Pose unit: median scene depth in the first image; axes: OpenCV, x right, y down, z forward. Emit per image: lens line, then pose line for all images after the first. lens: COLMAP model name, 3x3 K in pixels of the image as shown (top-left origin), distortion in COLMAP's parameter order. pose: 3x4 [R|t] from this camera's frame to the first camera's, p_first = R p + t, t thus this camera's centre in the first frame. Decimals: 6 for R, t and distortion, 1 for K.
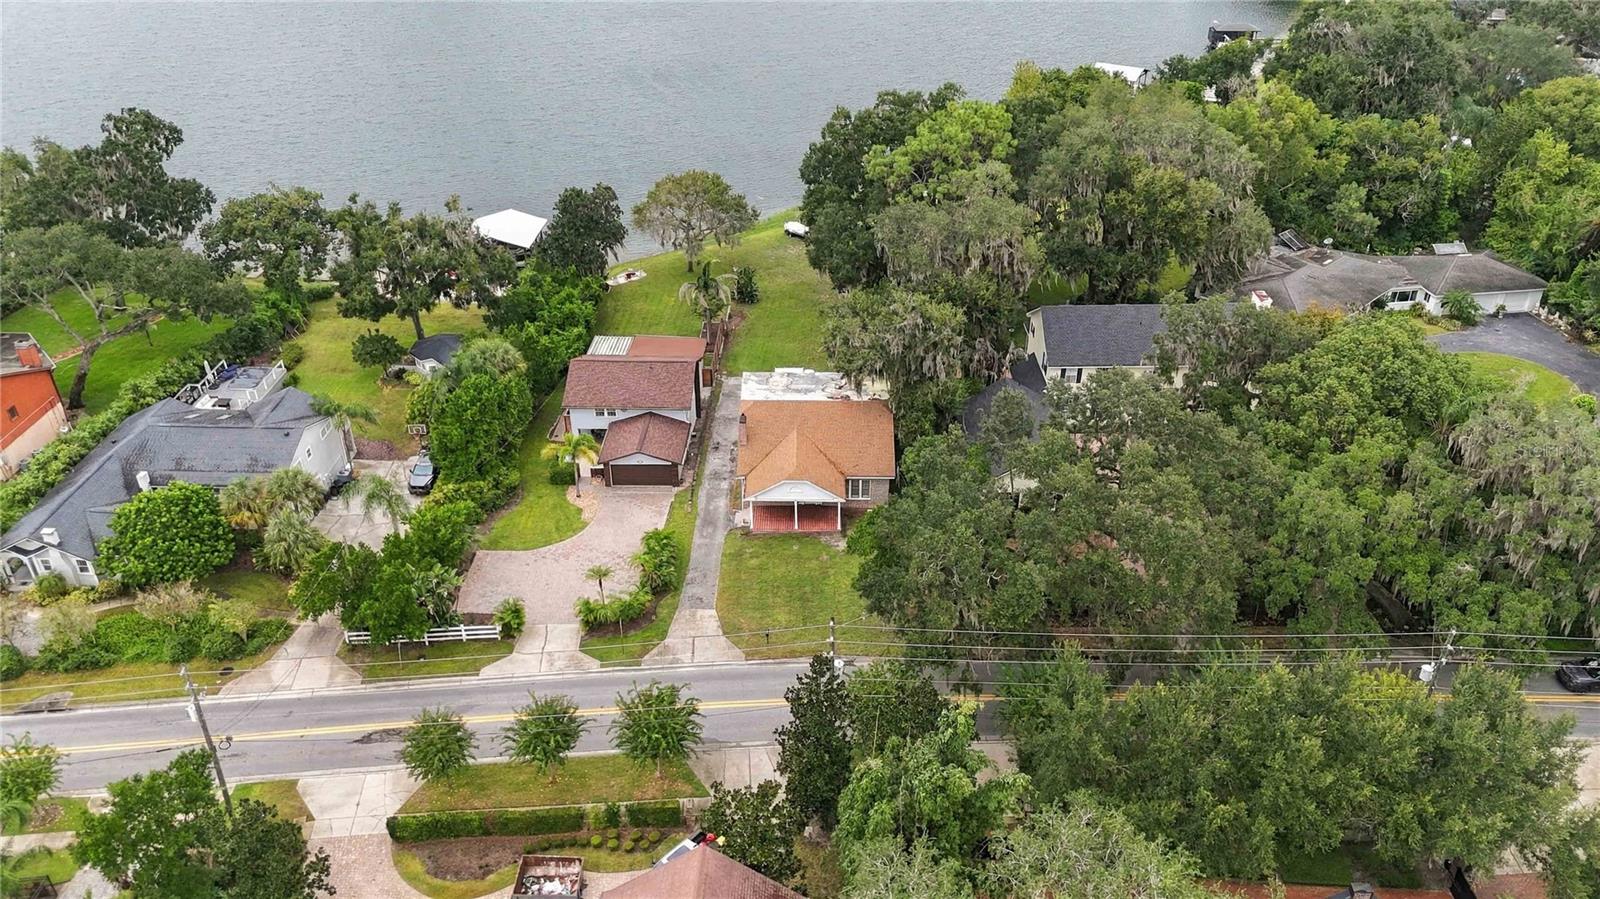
lens RADIAL K [[1159.3, 0, 800.0], [0, 1159.3, 449.5], [0, 0, 1]] dist [0.051397, -0.054097]
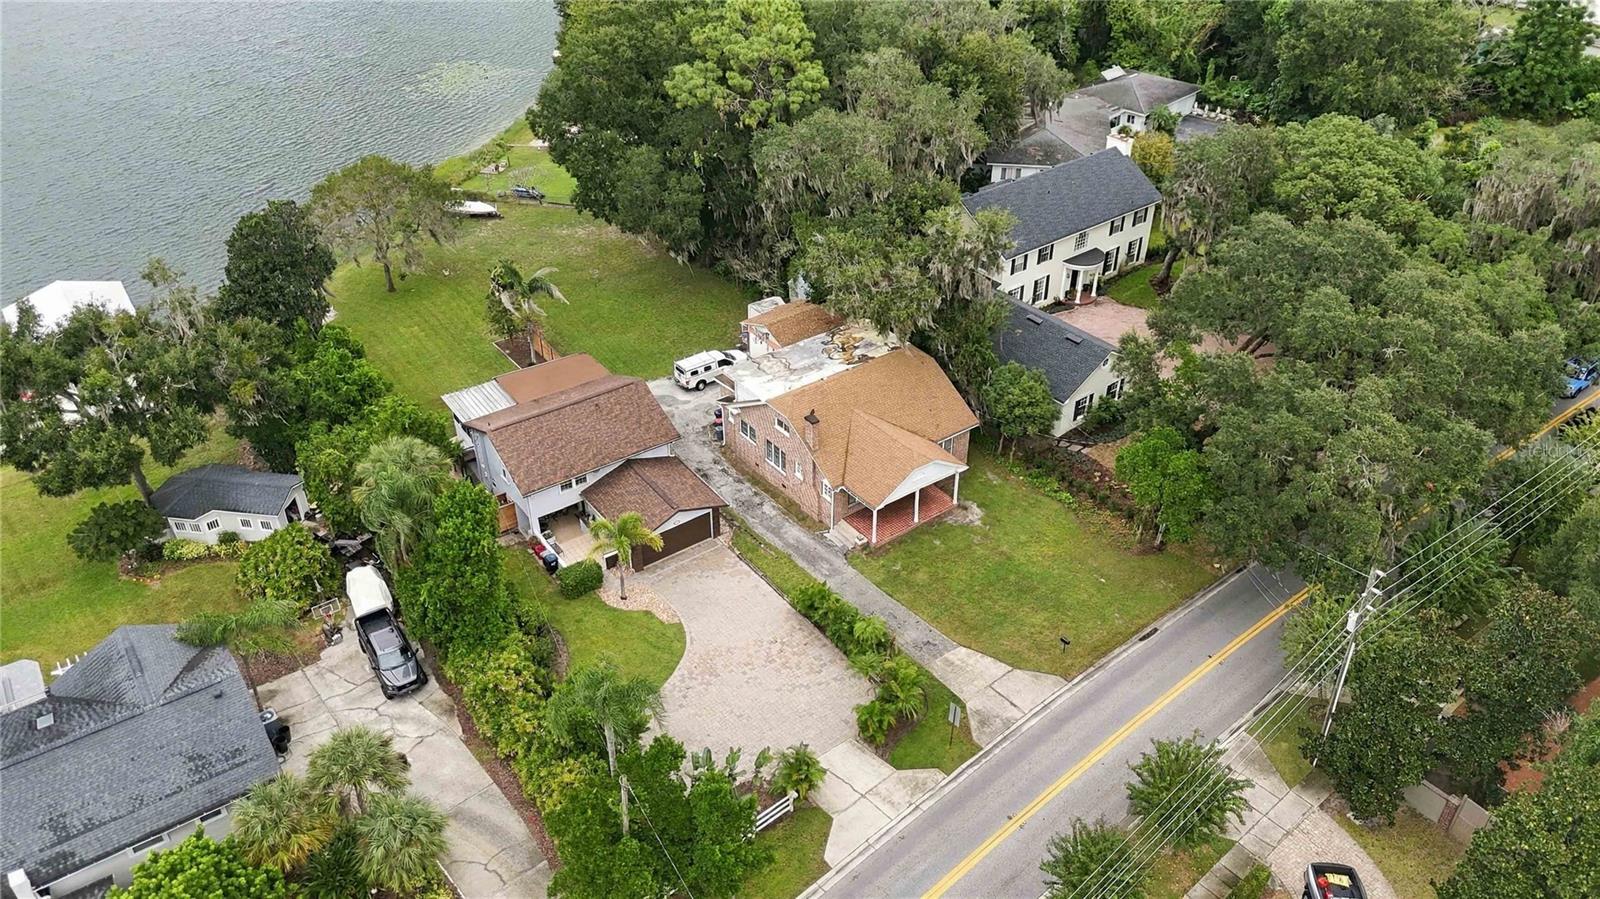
lens RADIAL K [[1159.3, 0, 800.0], [0, 1159.3, 449.5], [0, 0, 1]] dist [0.051397, -0.054097]
pose [[0.803392, -0.342761, 0.486905, -0.402773], [0.317552, 0.938350, 0.136600, -0.105979], [-0.503708, 0.044874, 0.862707, 0.291275]]
